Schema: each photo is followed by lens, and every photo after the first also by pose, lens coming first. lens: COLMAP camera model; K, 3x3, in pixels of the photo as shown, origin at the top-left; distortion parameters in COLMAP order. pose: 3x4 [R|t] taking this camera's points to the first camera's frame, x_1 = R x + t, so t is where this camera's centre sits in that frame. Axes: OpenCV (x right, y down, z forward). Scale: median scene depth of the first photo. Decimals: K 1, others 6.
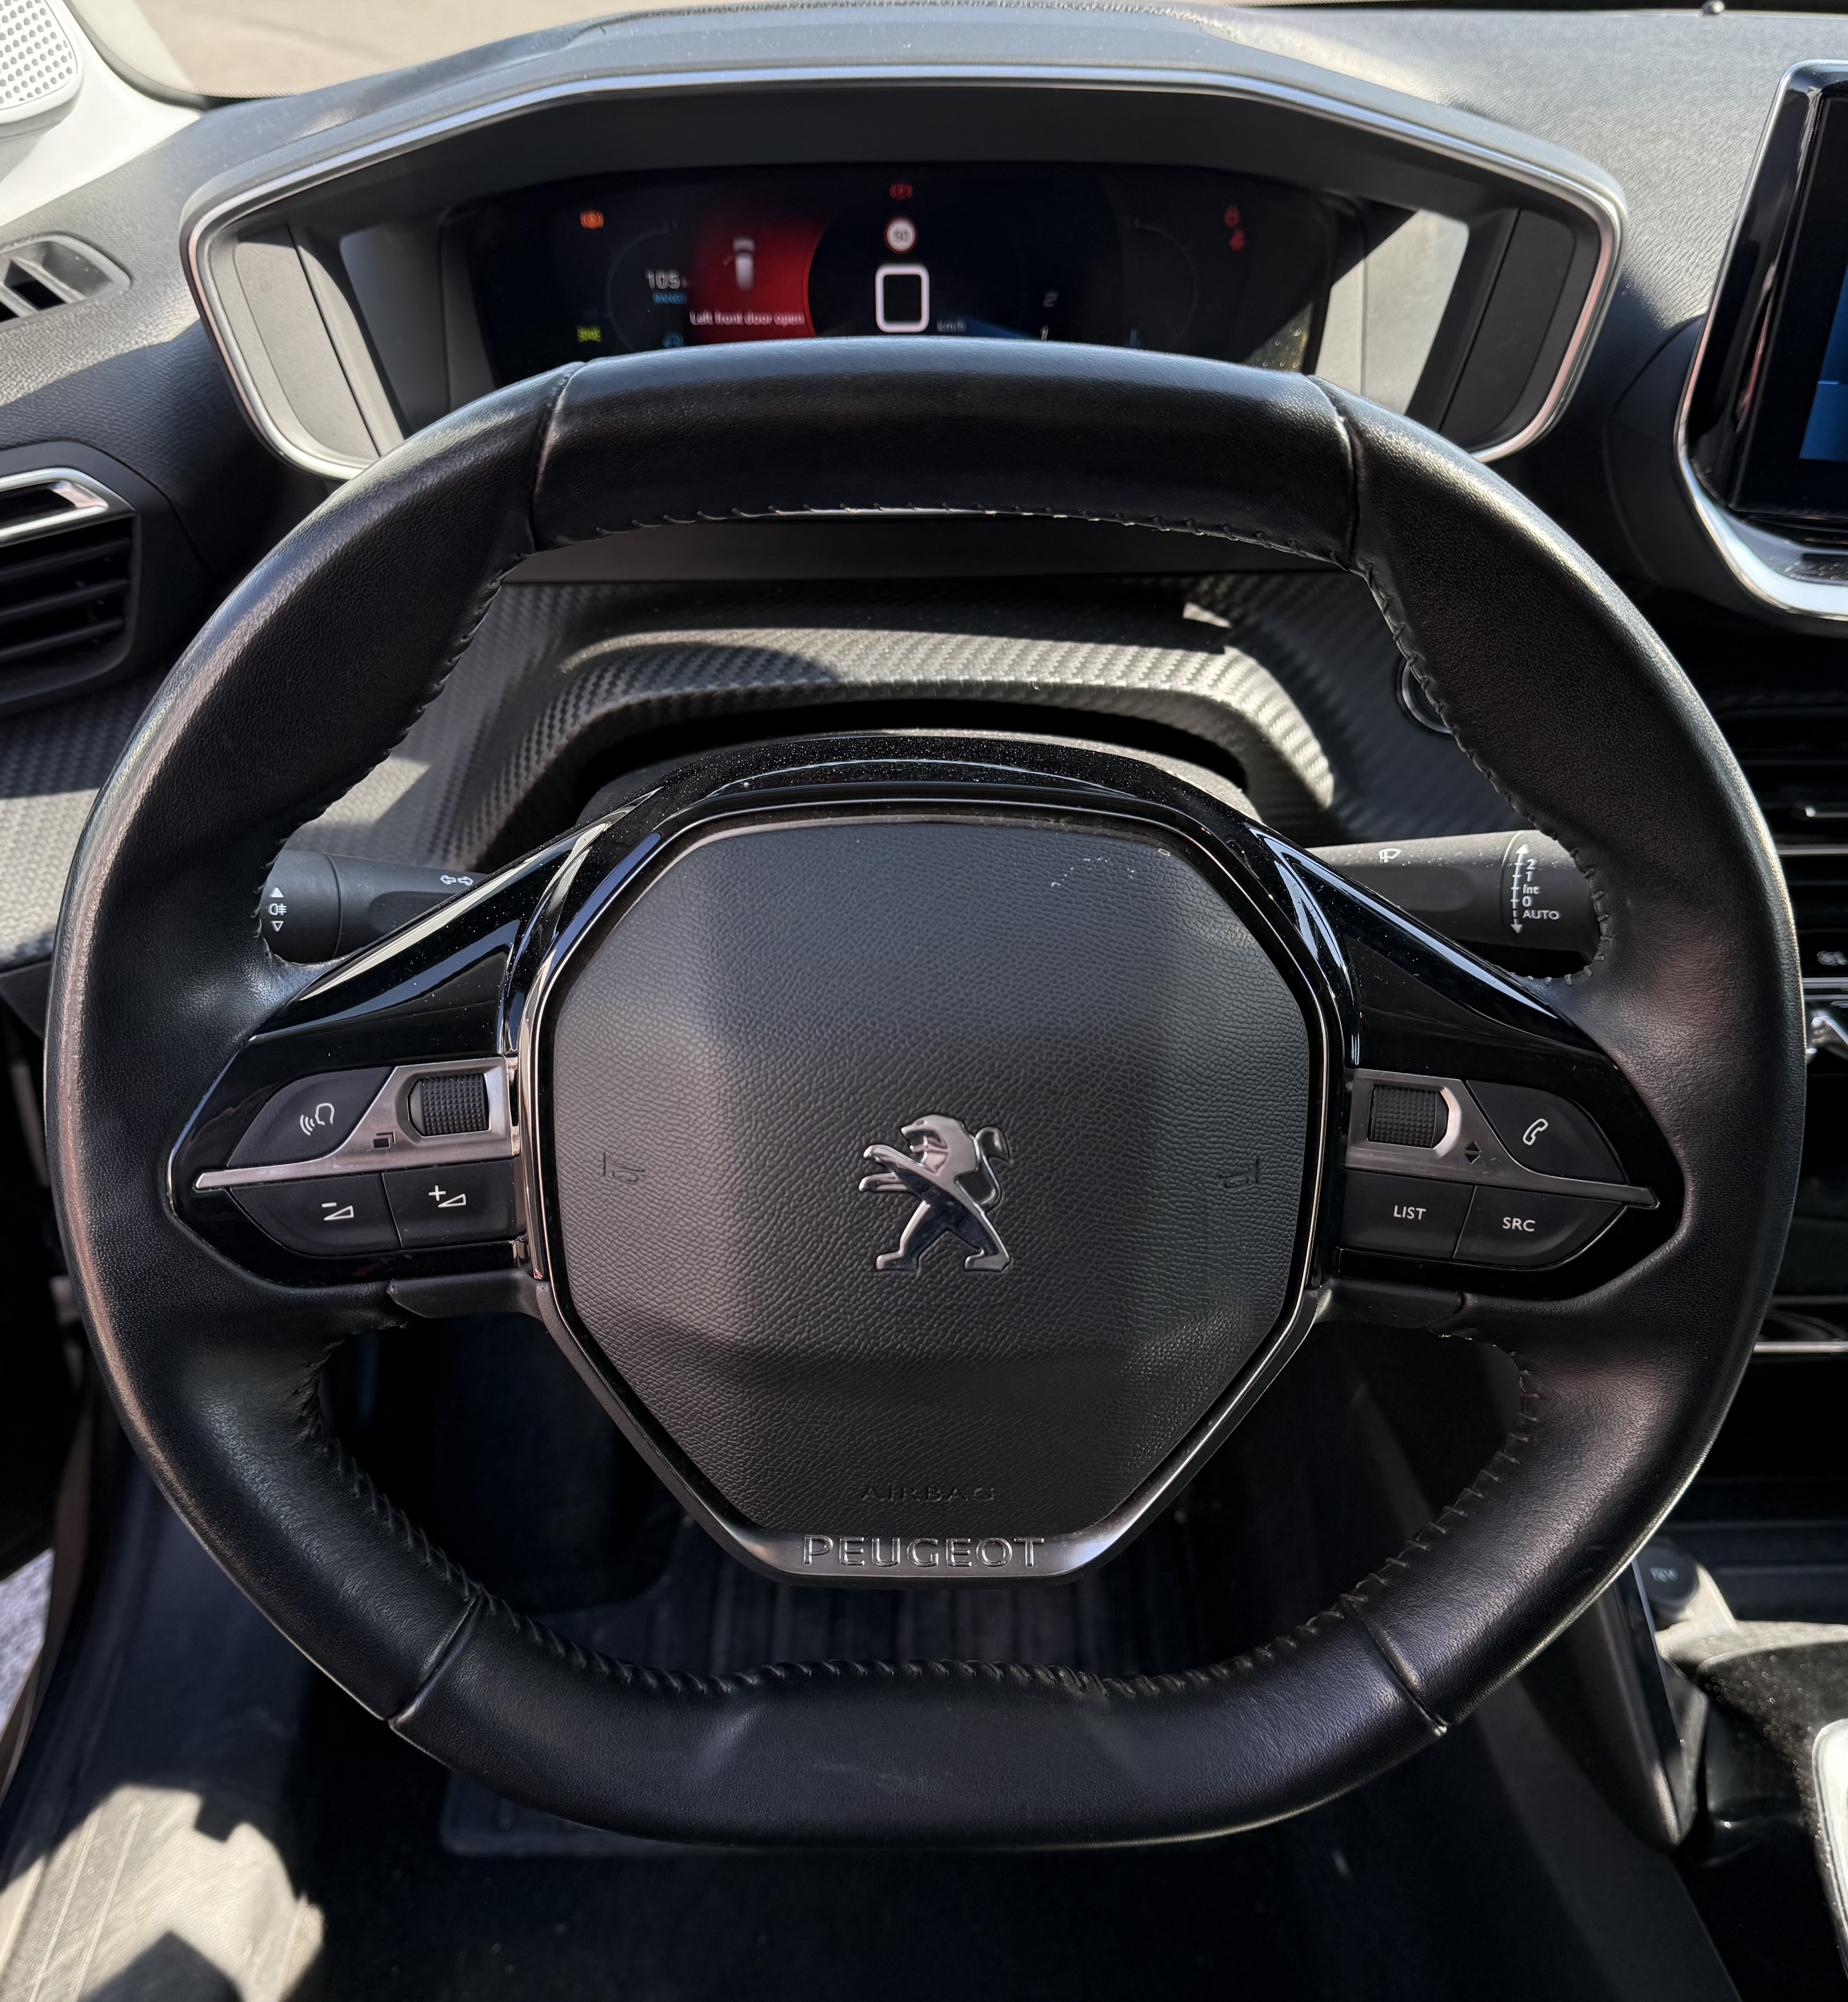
lens RADIAL K [[1855.1, 0, 916.4], [0, 1855.1, 1008.6], [0, 0, 1]] dist [0.004456, 0.000000]
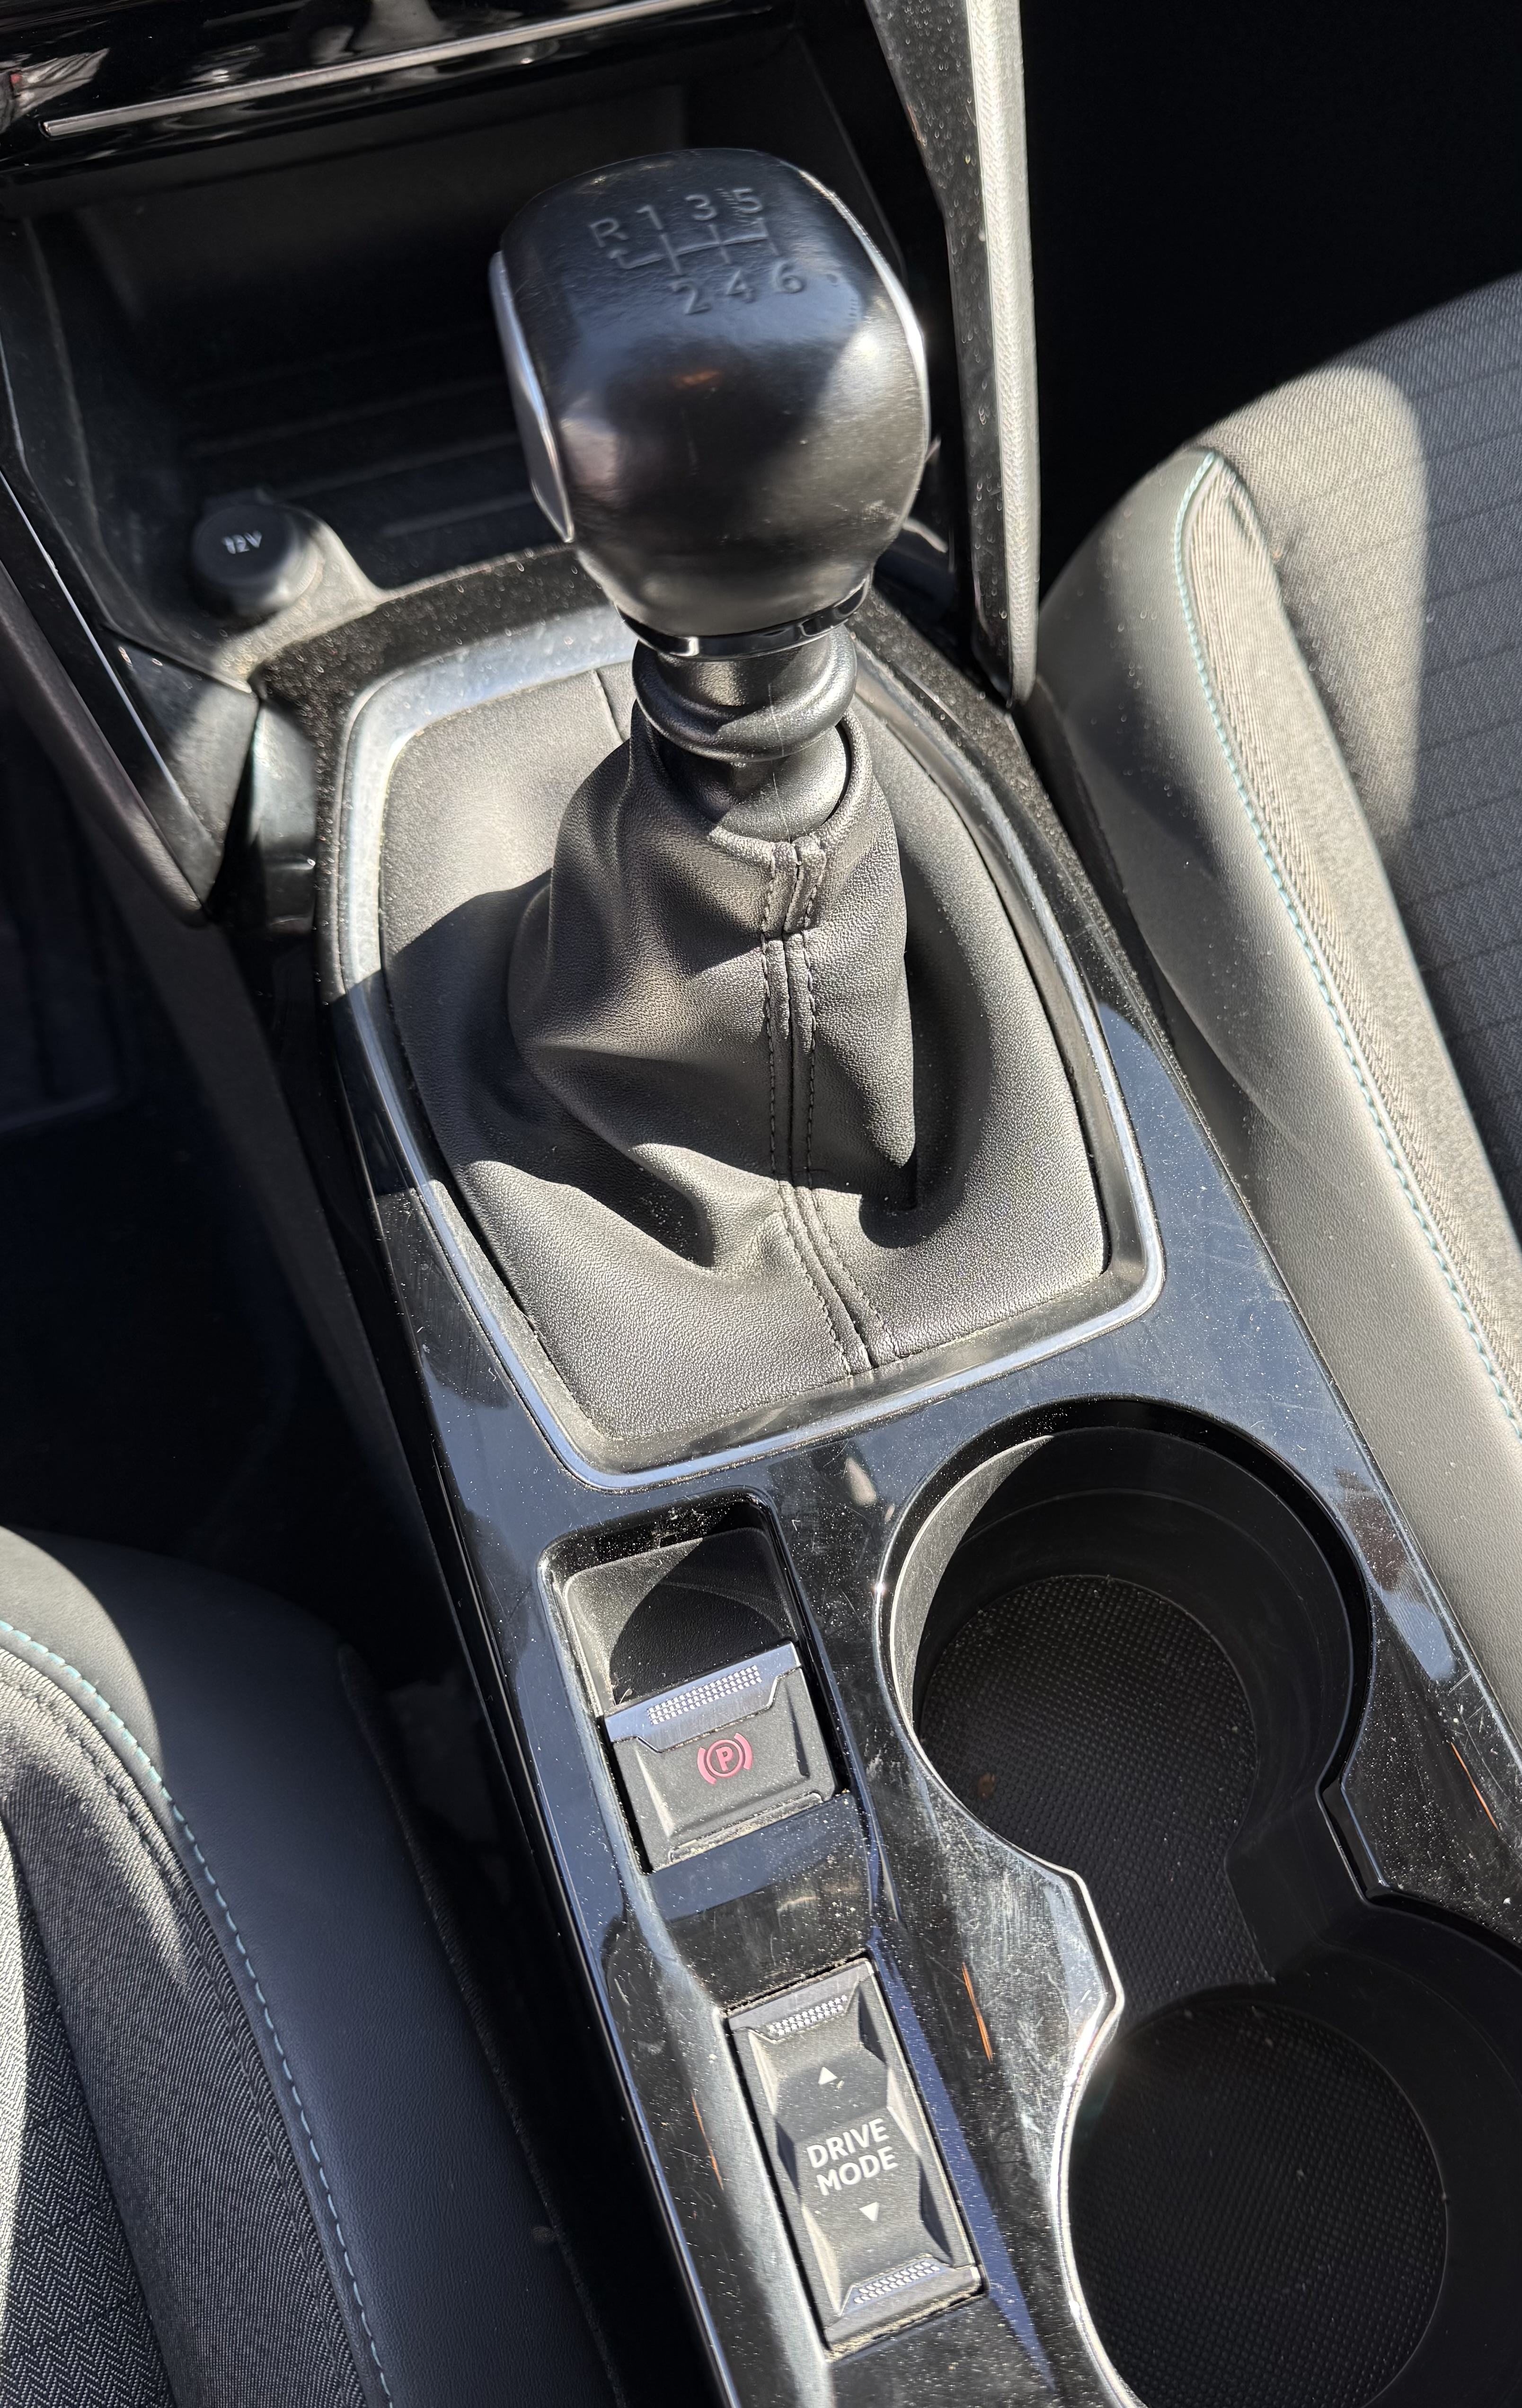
lens RADIAL K [[1964.2, 0, 921.0], [0, 1964.2, 1198.3], [0, 0, 1]] dist [0.008965, -0.035168]
pose [[0.943605, -0.285340, 0.167902, 0.524413], [0.181210, 0.869561, 0.459376, 0.270986], [-0.277079, -0.403044, 0.872229, 0.276766]]
